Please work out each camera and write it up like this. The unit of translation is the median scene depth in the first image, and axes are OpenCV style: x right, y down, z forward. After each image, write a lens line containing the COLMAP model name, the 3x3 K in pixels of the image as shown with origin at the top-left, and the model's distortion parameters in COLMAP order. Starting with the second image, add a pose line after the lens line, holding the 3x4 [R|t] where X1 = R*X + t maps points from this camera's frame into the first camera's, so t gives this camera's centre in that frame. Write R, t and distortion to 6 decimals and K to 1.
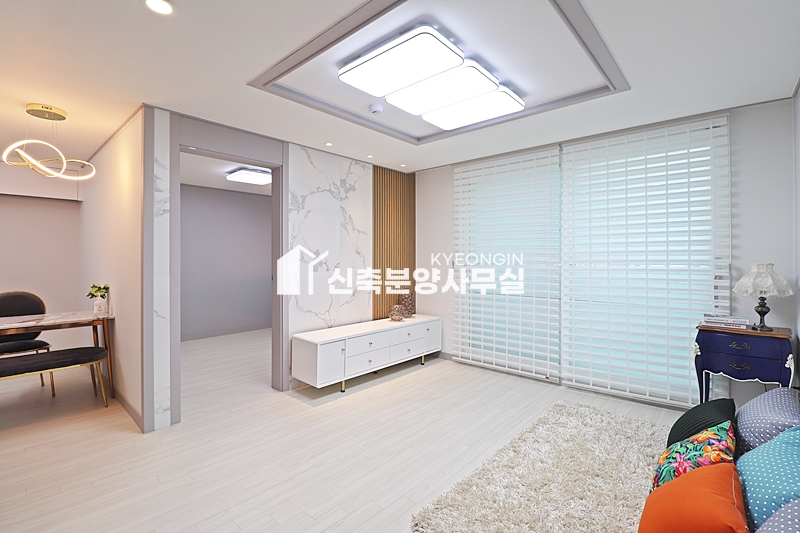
lens RADIAL K [[368.4, 0, 400.7], [0, 368.4, 257.3], [0, 0, 1]] dist [-0.000686, -0.011510]
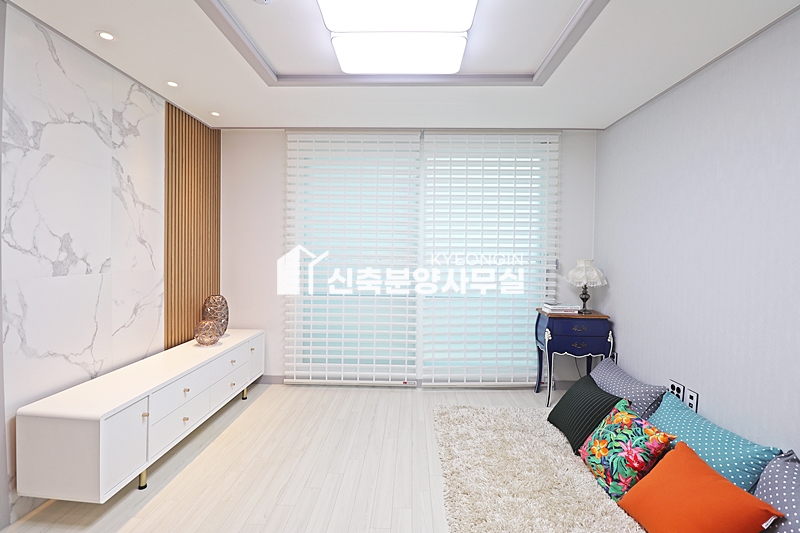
lens RADIAL K [[368.4, 0, 400.7], [0, 368.4, 257.3], [0, 0, 1]] dist [-0.000686, -0.011510]
pose [[0.762986, -0.000103, 0.646416, -0.211217], [-0.013748, 0.999771, 0.016386, -0.001792], [-0.646269, -0.021389, 0.762810, 0.319450]]
